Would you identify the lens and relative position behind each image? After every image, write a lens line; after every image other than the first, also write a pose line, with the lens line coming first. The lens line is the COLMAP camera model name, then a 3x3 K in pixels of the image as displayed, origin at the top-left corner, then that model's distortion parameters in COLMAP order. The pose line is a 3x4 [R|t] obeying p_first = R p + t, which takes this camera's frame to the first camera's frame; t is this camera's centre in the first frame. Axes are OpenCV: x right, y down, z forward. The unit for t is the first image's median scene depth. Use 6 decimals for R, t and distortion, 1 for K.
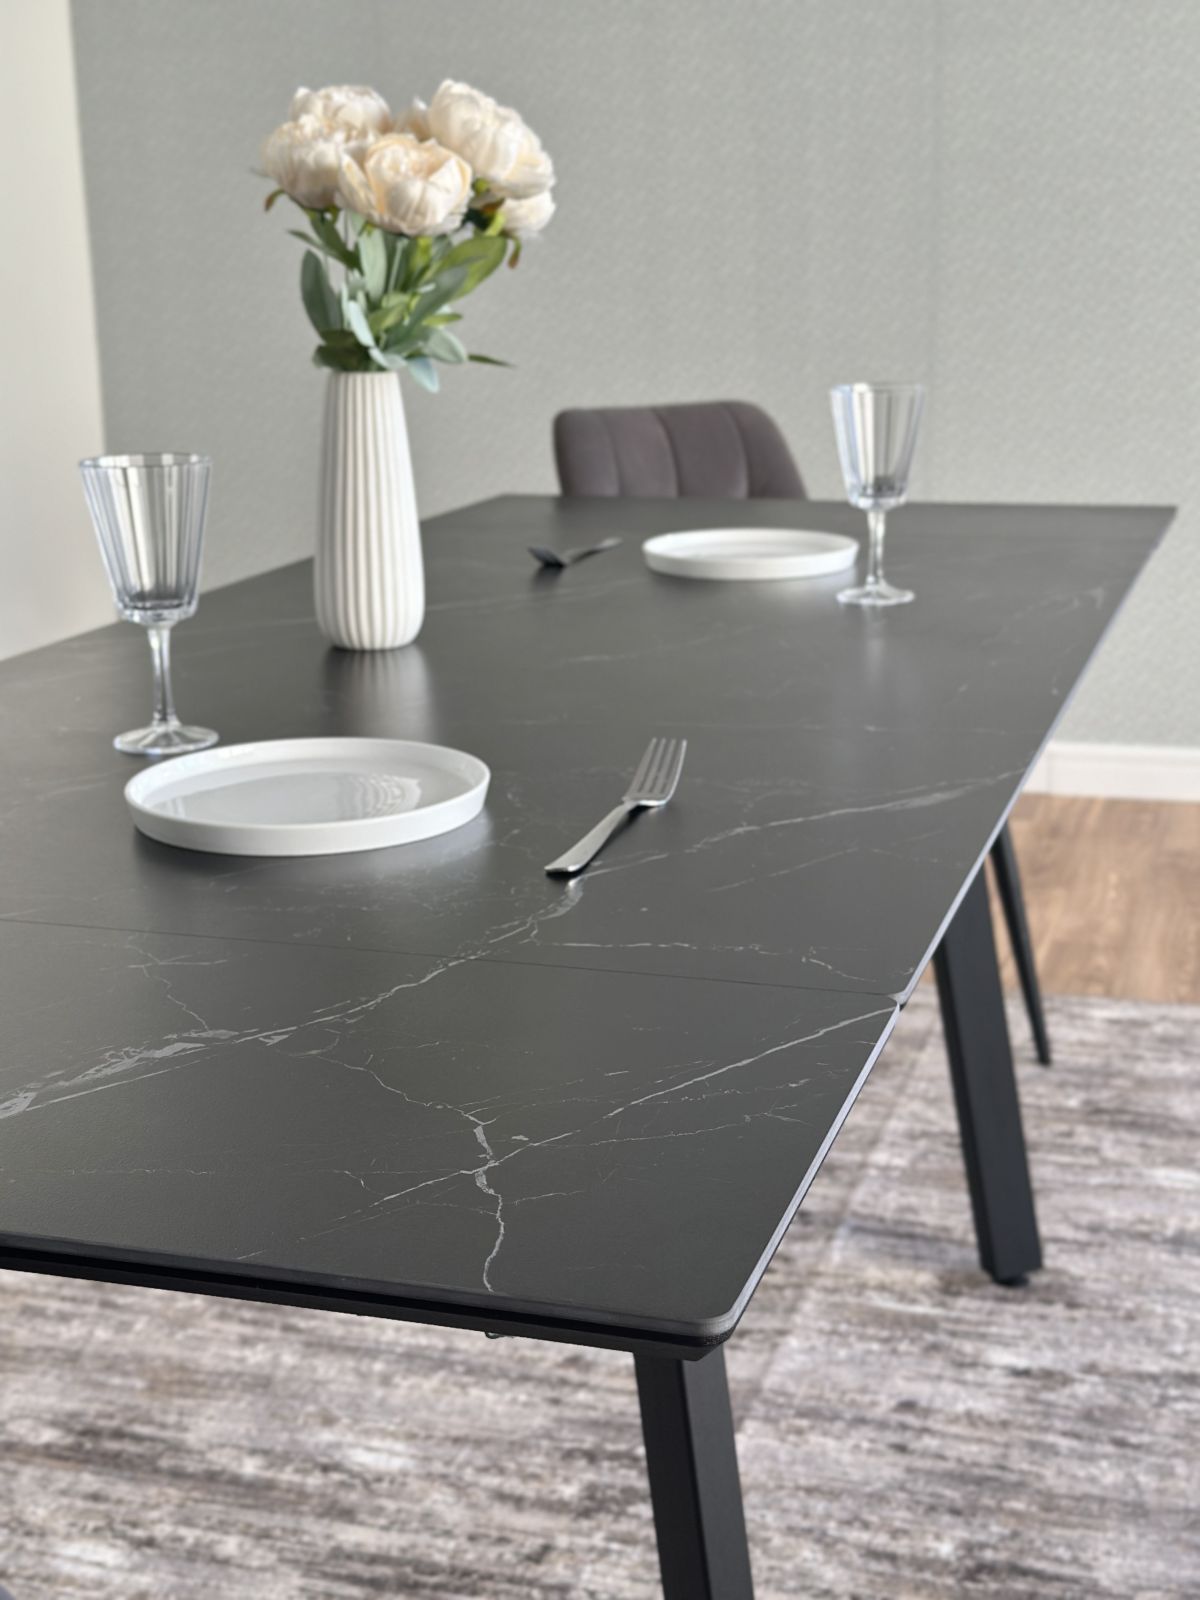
lens RADIAL K [[2217.3, 0, 590.0], [0, 2217.3, 810.5], [0, 0, 1]] dist [0.174632, -0.385220]
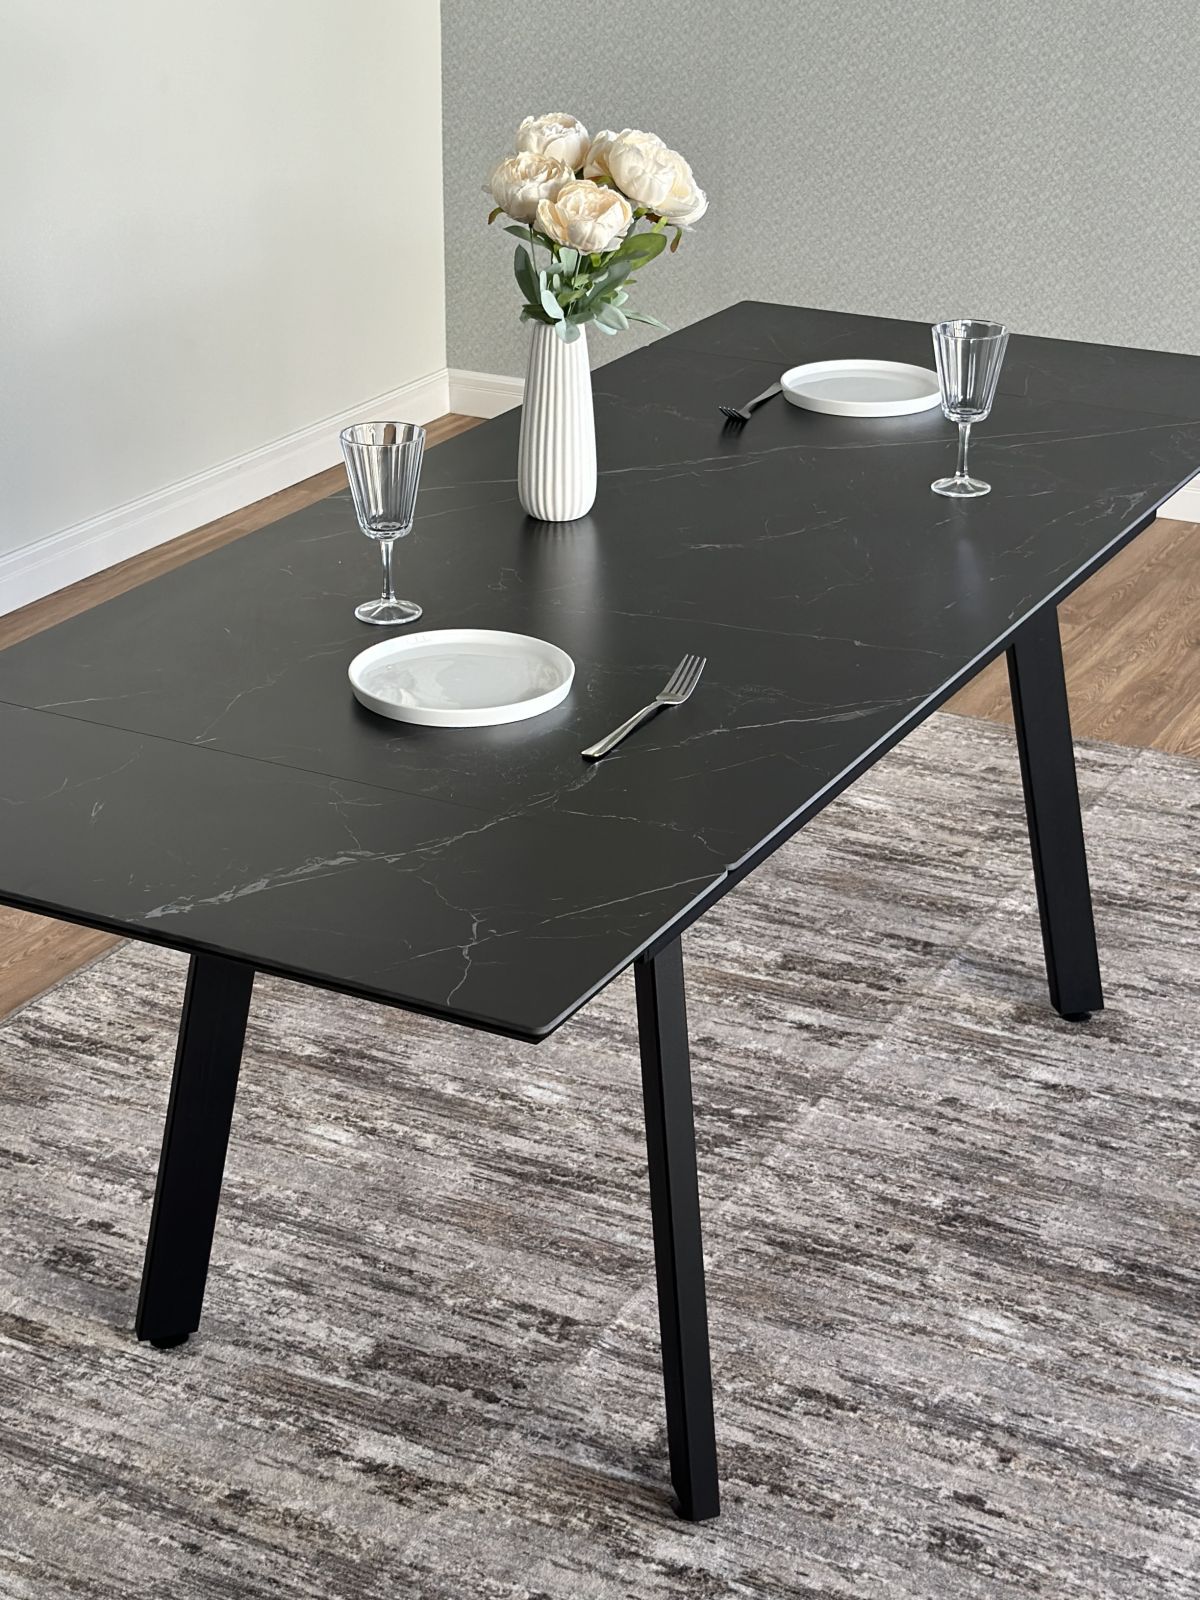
lens RADIAL K [[2705.8, 0, 606.7], [0, 2705.8, 772.5], [0, 0, 1]] dist [0.136571, -0.123669]
pose [[0.983637, 0.091802, -0.155021, 0.181290], [-0.067883, 0.985877, 0.153097, -0.156747], [0.166886, -0.140068, 0.975976, -0.566774]]
